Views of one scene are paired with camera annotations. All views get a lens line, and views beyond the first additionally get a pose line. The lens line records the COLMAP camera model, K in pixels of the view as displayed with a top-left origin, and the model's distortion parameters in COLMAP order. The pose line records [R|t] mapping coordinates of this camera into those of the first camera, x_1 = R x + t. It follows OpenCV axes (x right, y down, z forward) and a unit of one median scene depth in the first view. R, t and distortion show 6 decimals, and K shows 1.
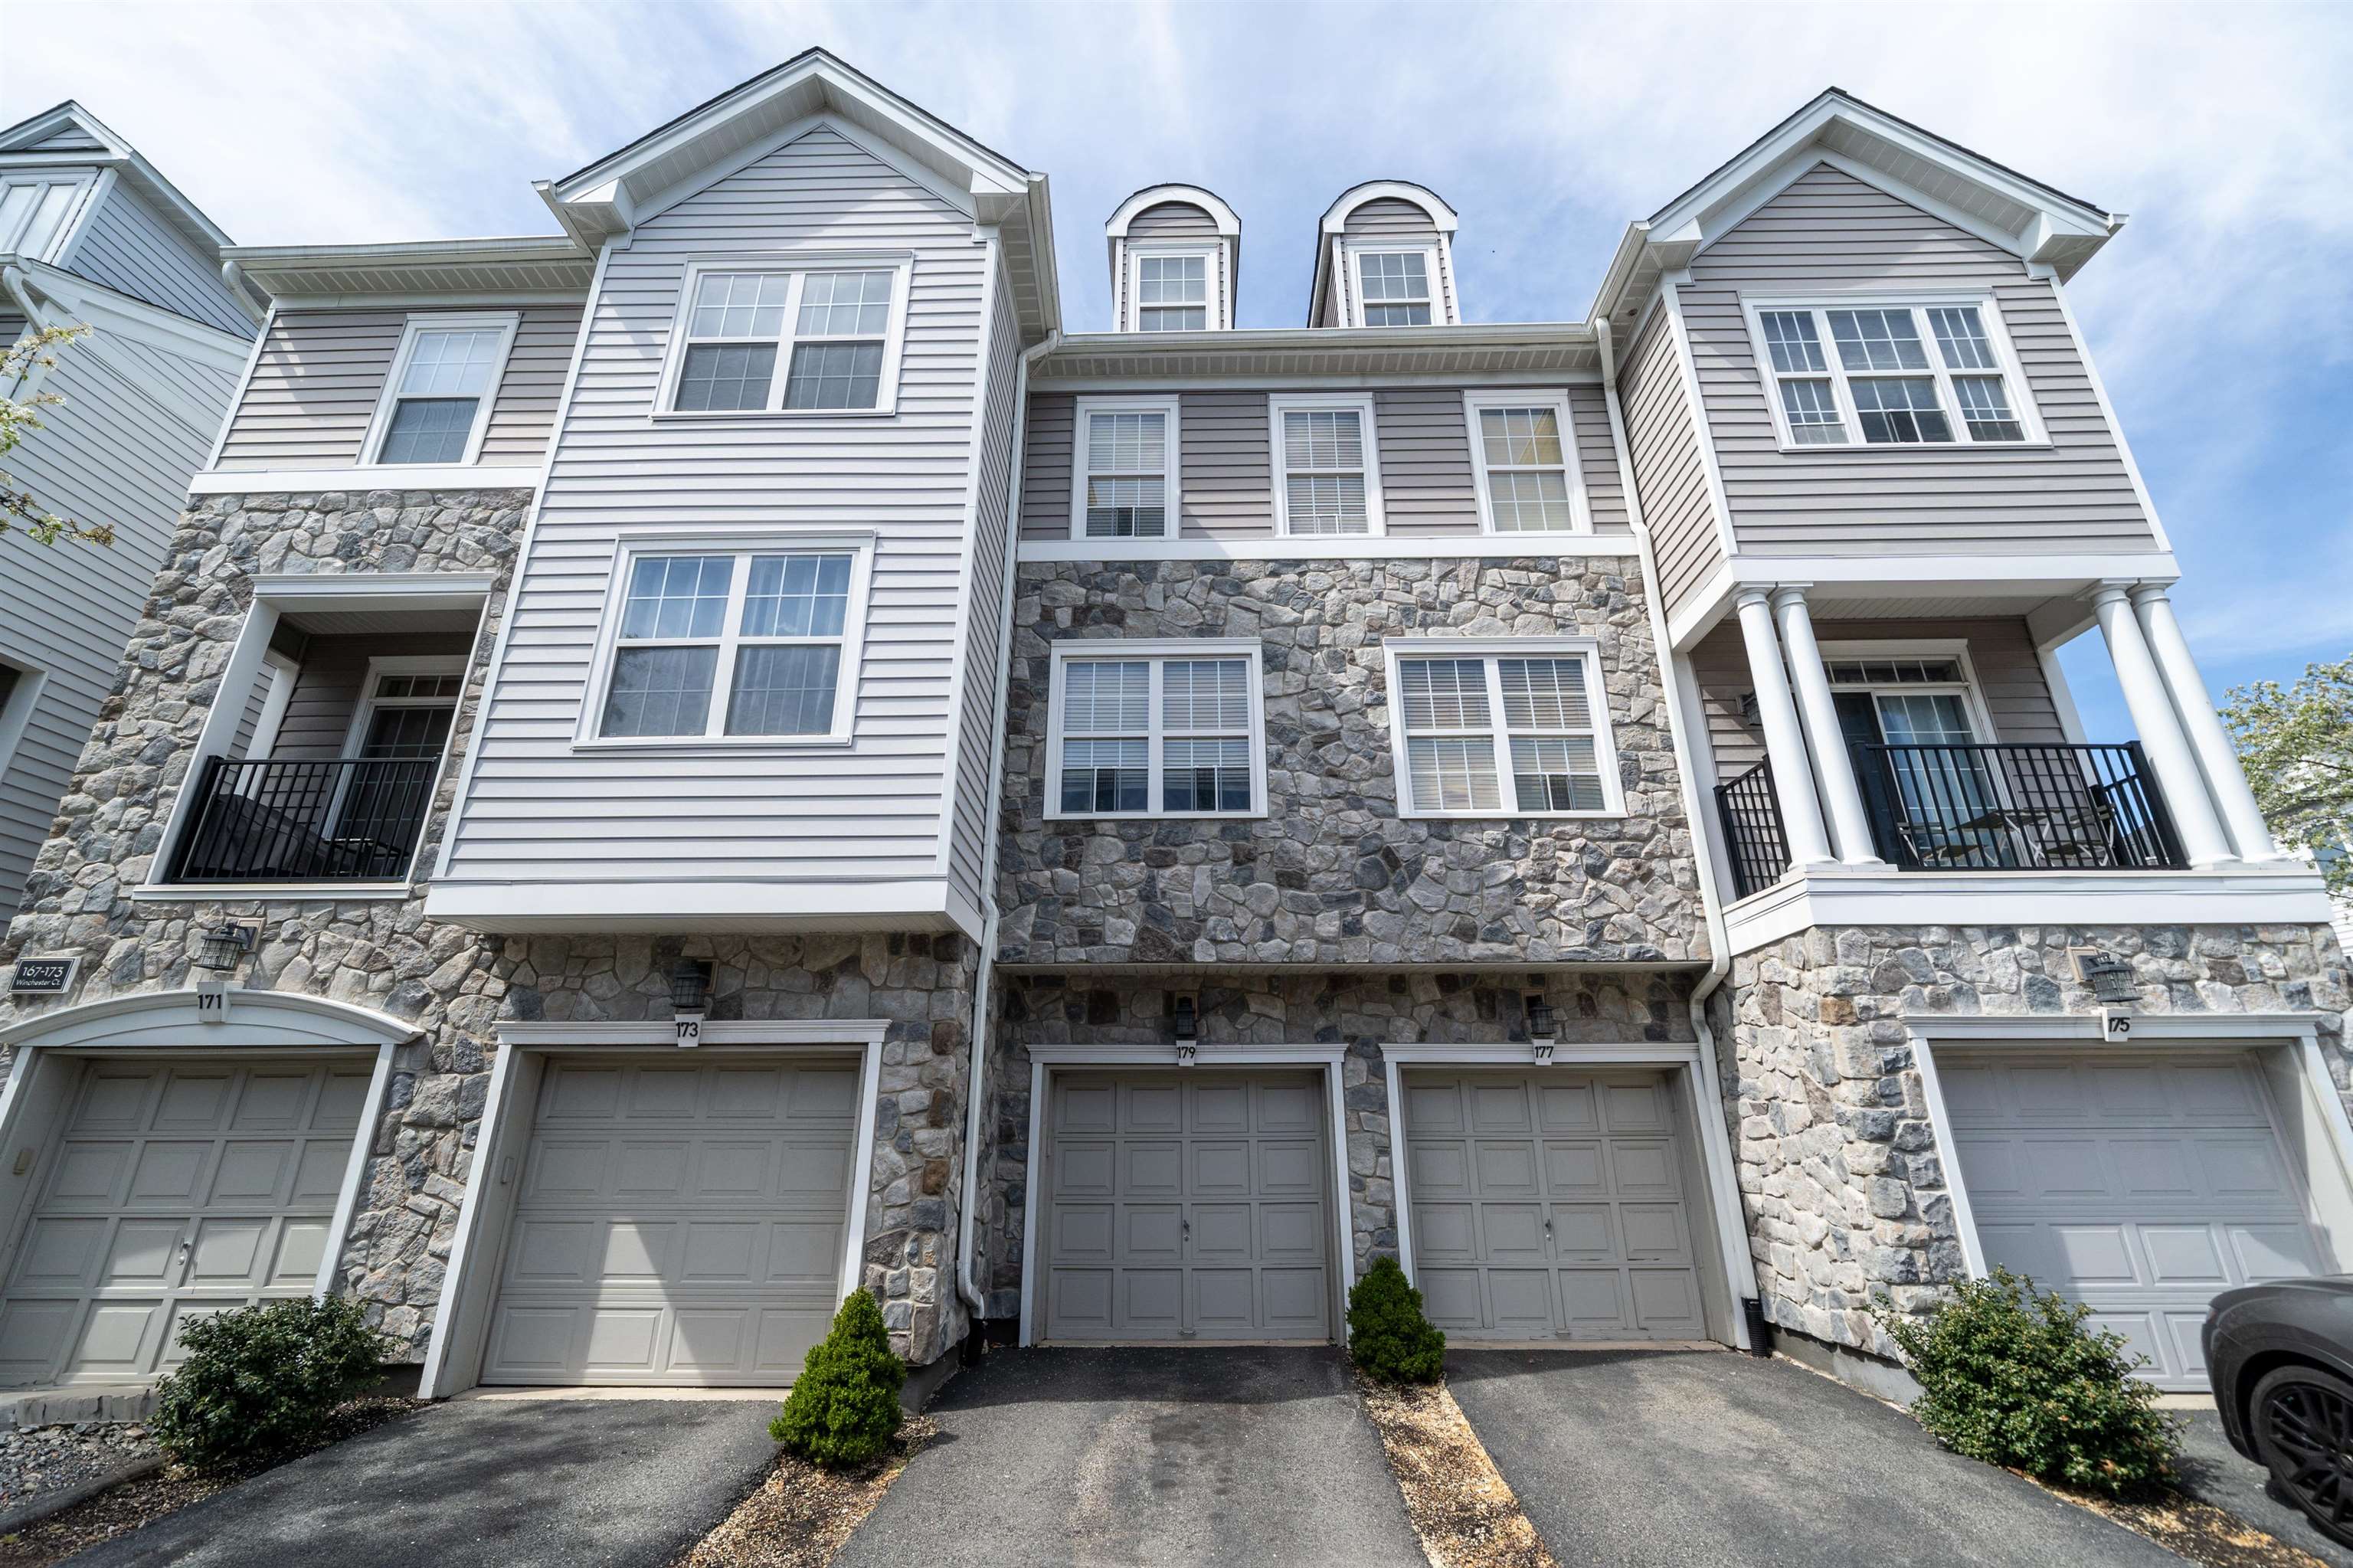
lens RADIAL K [[960.0, 0, 1169.2], [0, 960.0, 791.2], [0, 0, 1]] dist [0.000095, -0.000385]
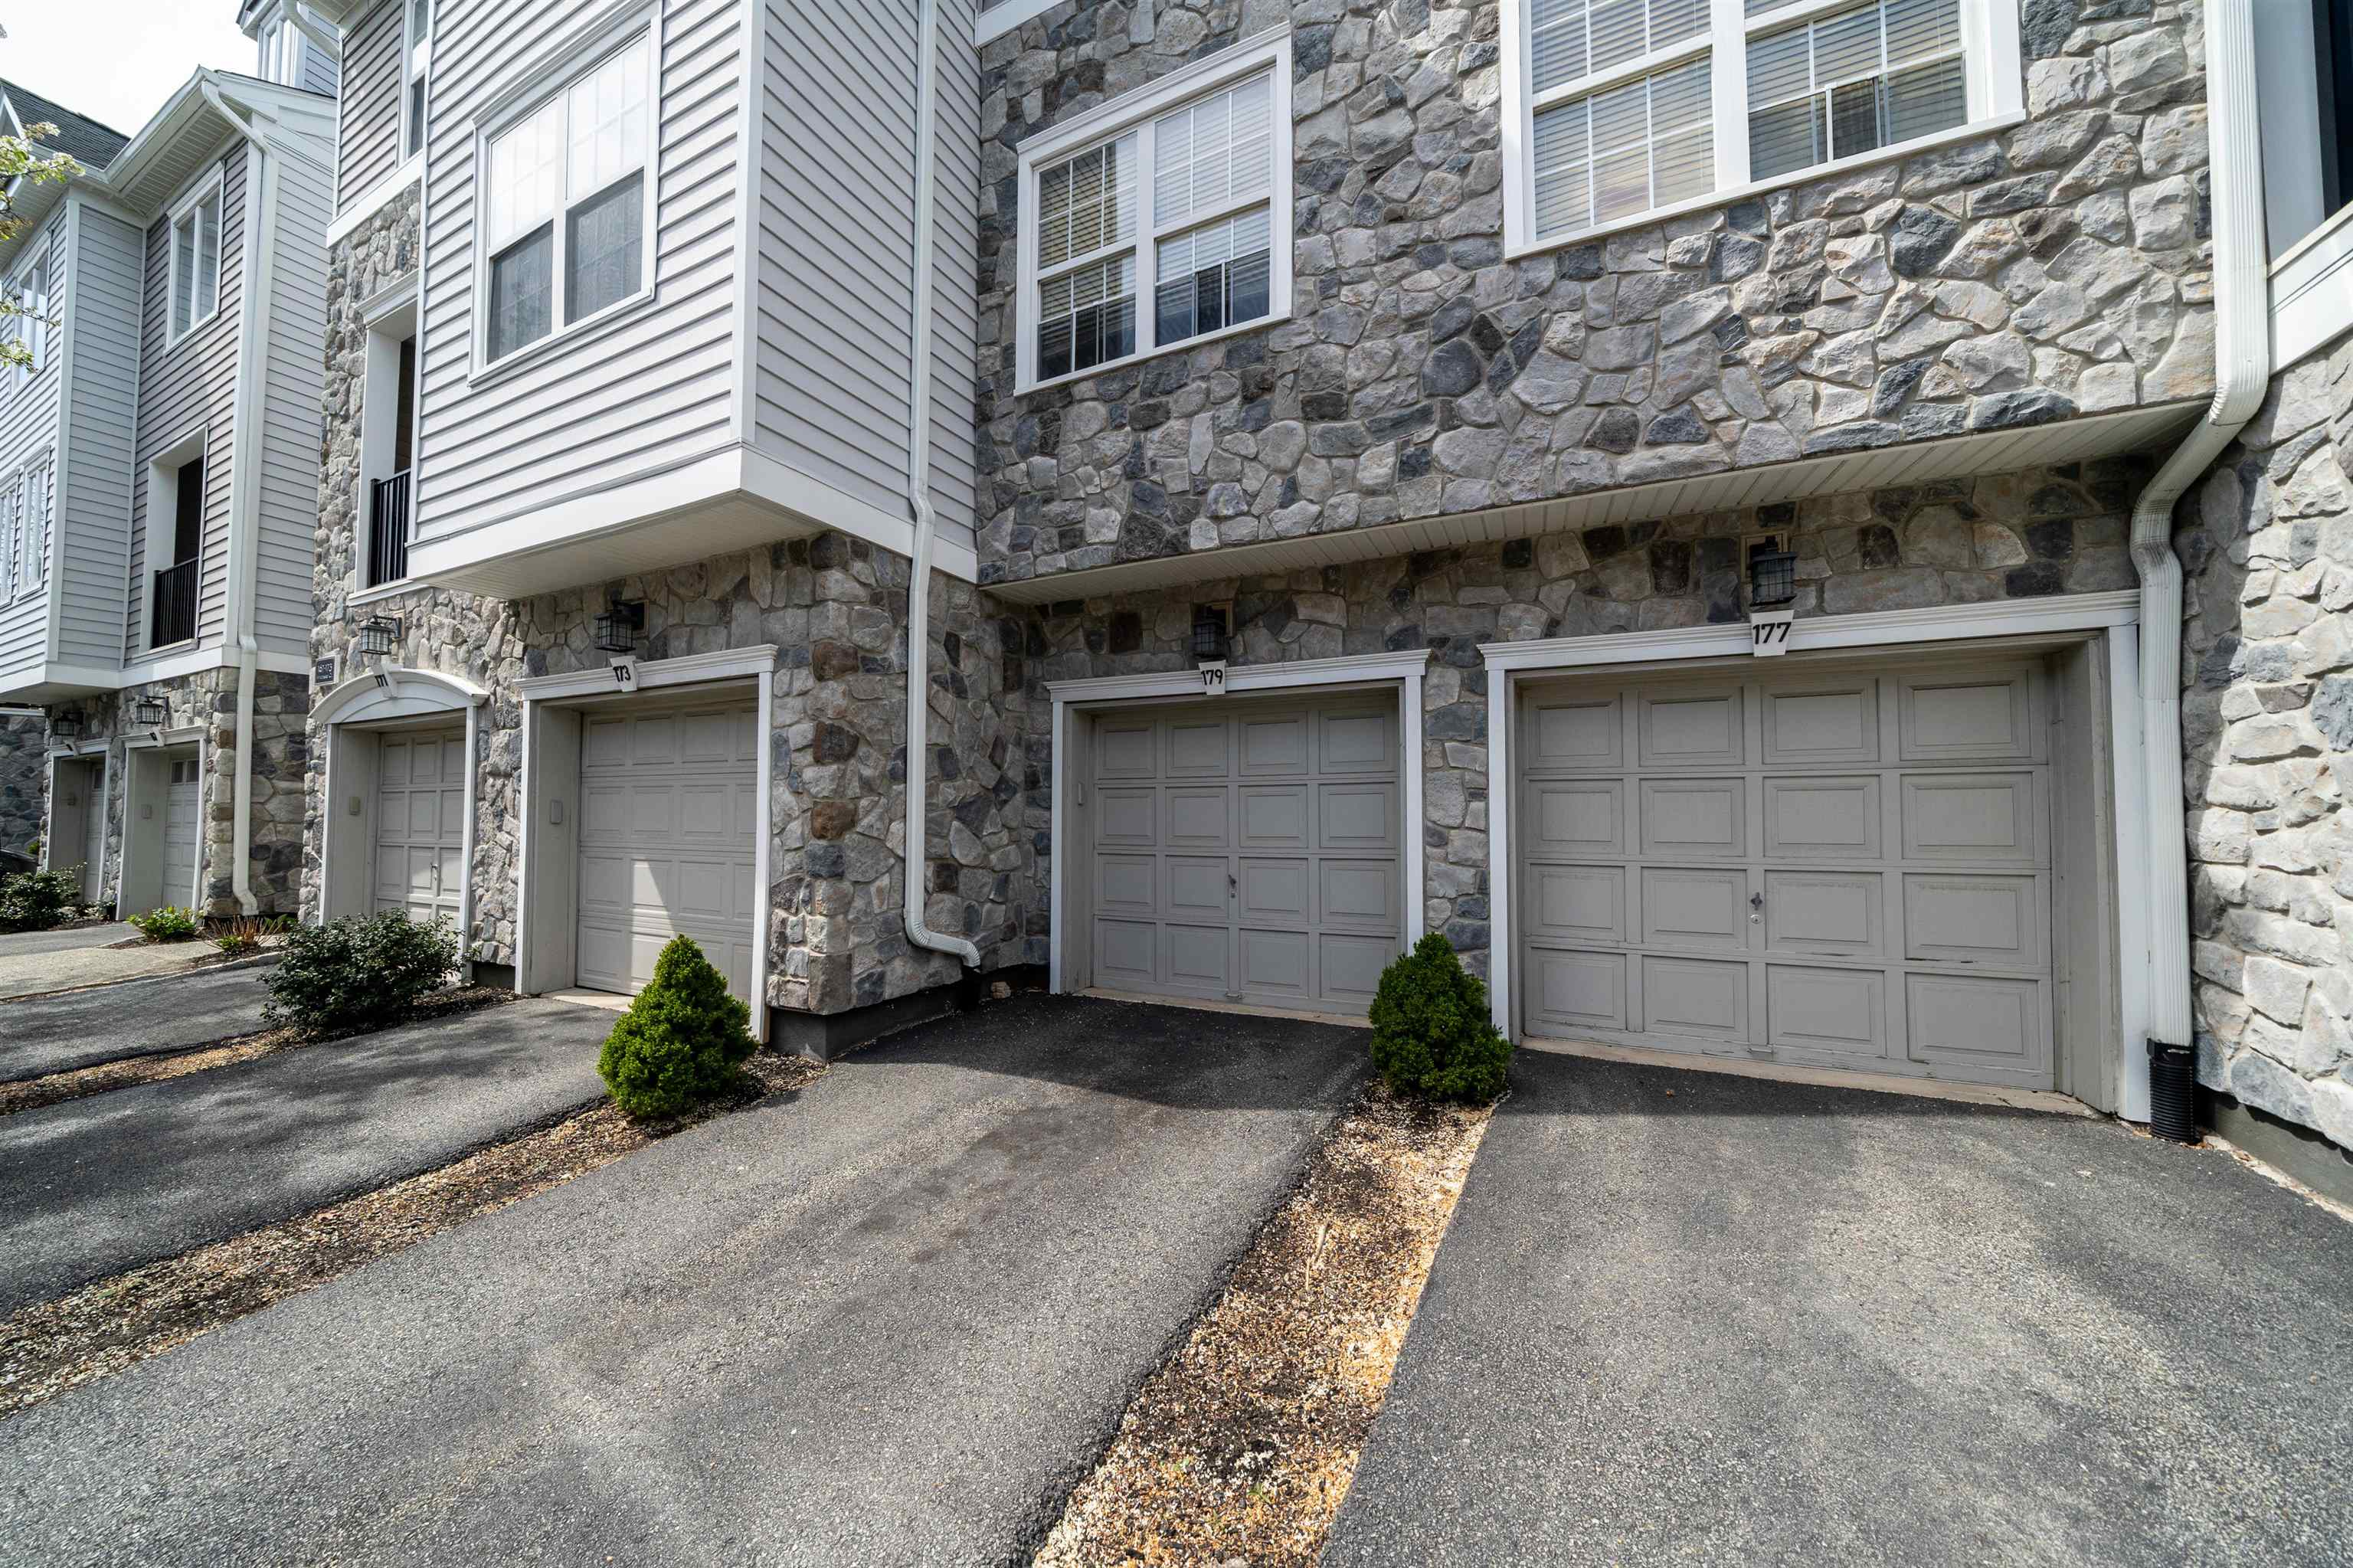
lens RADIAL K [[795.8, 0, 1175.1], [0, 795.8, 785.7], [0, 0, 1]] dist [-0.005149, -0.000079]
pose [[0.910236, -0.013169, -0.413880, 0.258606], [0.141985, 0.948828, 0.282075, 0.171573], [0.388986, -0.315519, 0.865527, 0.408145]]
